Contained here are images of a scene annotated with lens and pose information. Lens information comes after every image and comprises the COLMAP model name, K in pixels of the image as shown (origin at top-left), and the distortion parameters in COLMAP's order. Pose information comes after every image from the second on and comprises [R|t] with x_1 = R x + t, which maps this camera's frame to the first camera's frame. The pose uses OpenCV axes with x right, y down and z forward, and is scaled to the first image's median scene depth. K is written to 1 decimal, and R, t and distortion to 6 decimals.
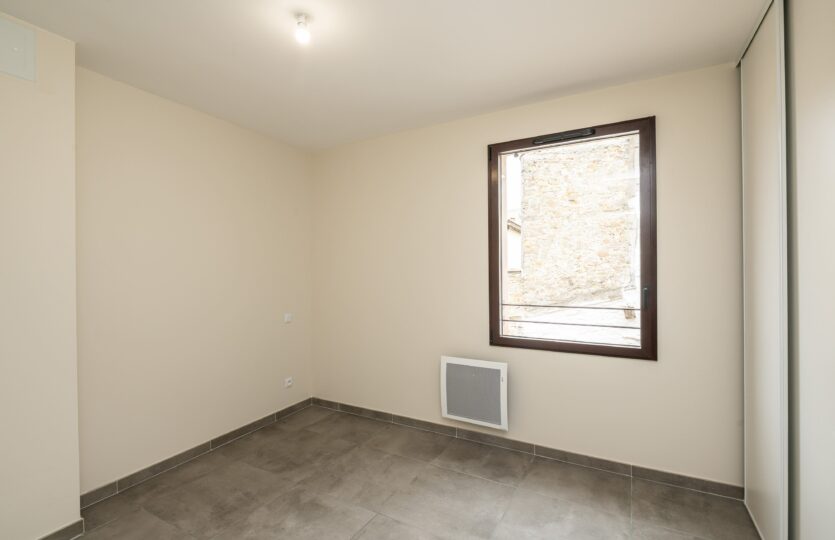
lens RADIAL K [[384.7, 0, 417.5], [0, 384.7, 270.0], [0, 0, 1]] dist [-0.018203, -0.000385]
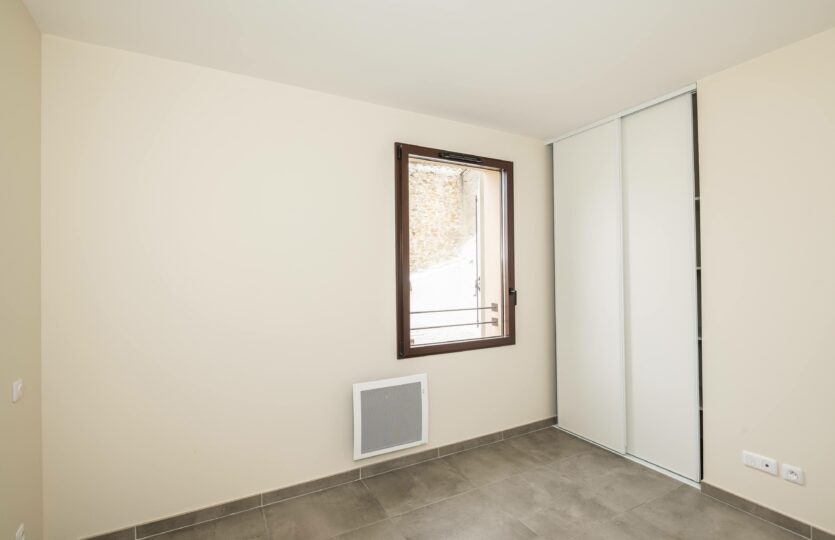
lens RADIAL K [[384.7, 0, 417.5], [0, 384.7, 270.0], [0, 0, 1]] dist [-0.018203, -0.000385]
pose [[0.524369, 0.016336, 0.851334, -0.616164], [0.011792, 0.999581, -0.026444, 0.008096], [-0.851409, 0.023906, 0.523957, 0.509786]]
